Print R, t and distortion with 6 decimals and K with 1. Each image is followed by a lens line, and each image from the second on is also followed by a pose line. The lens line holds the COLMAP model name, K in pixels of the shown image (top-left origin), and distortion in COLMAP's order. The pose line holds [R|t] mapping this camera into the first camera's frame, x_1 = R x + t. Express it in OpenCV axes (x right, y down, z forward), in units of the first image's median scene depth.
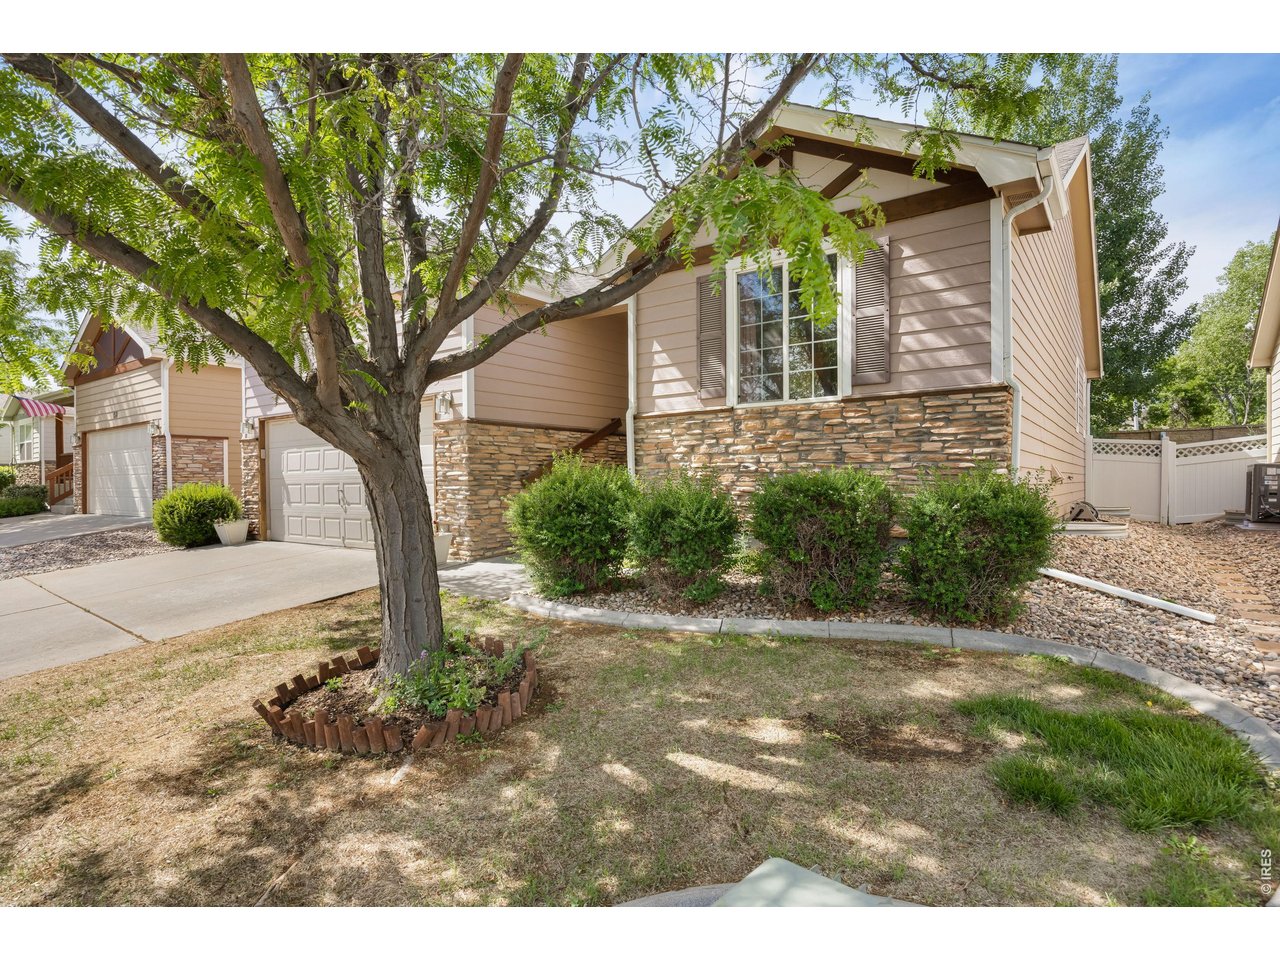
lens RADIAL K [[676.1, 0, 646.7], [0, 676.1, 487.6], [0, 0, 1]] dist [-0.015205, 0.001323]
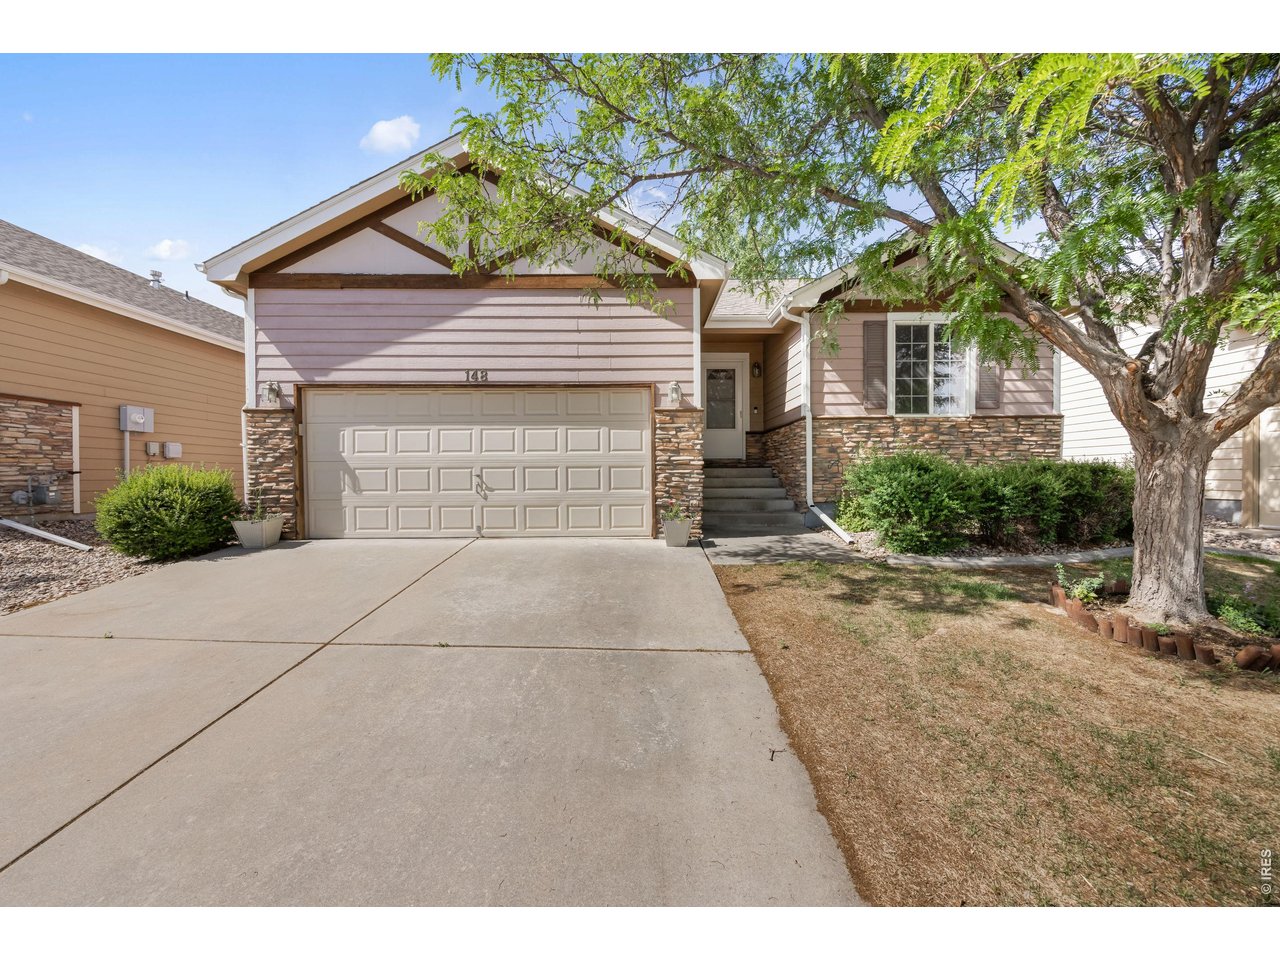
lens RADIAL K [[485.3, 0, 643.7], [0, 485.3, 478.7], [0, 0, 1]] dist [-0.000334, -0.000029]
pose [[0.807729, -0.001437, 0.589552, -0.843267], [0.002629, 0.999996, -0.001165, 0.013416], [-0.589548, 0.002491, 0.807730, 0.440616]]
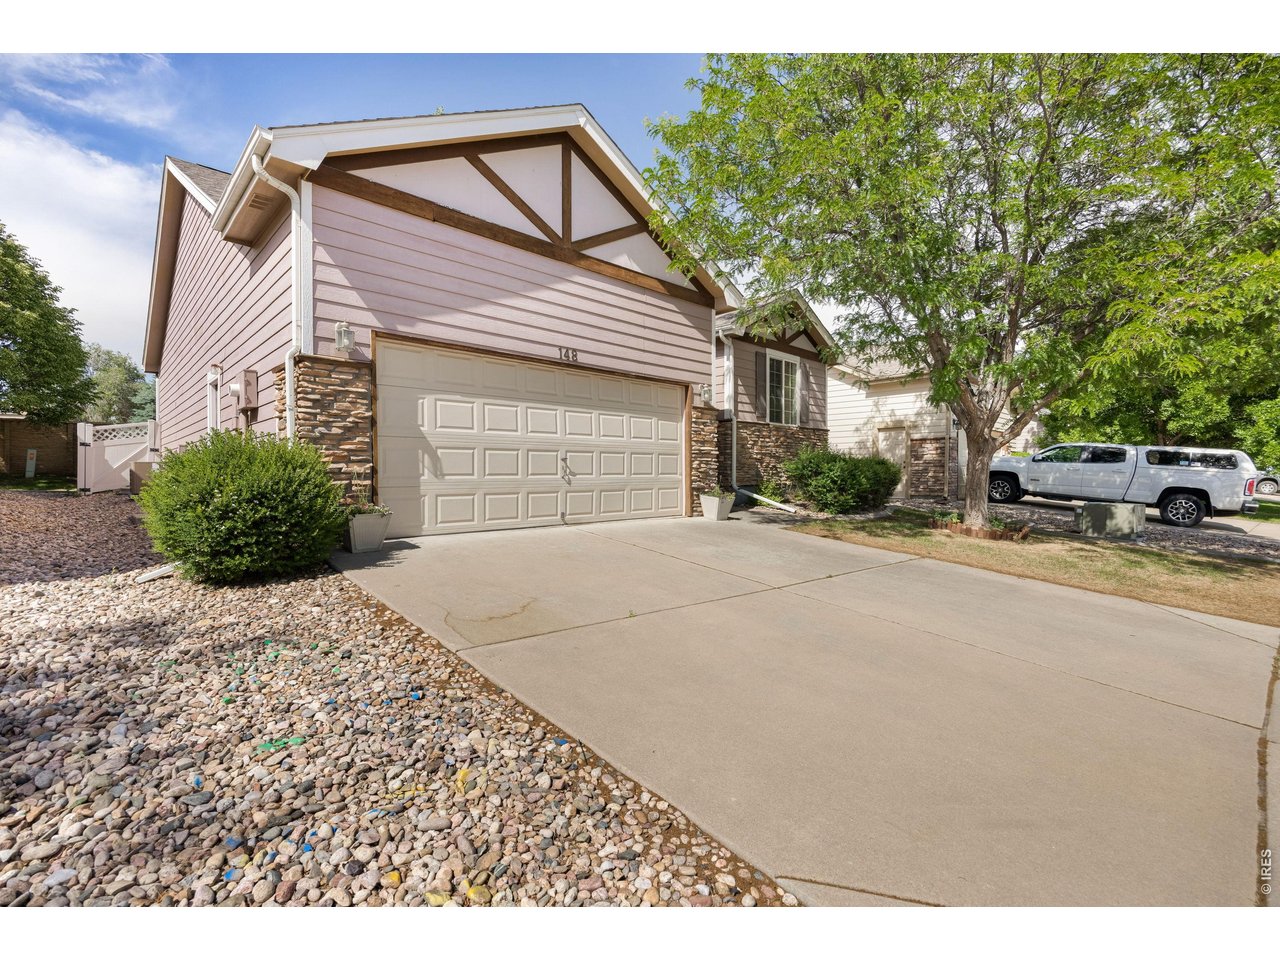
lens RADIAL K [[573.2, 0, 637.4], [0, 573.2, 482.8], [0, 0, 1]] dist [-0.008570, -0.000520]
pose [[0.178022, -0.006737, 0.984004, -1.481065], [0.008103, 0.999953, 0.005380, 0.040299], [-0.983993, 0.007016, 0.178068, 0.998013]]
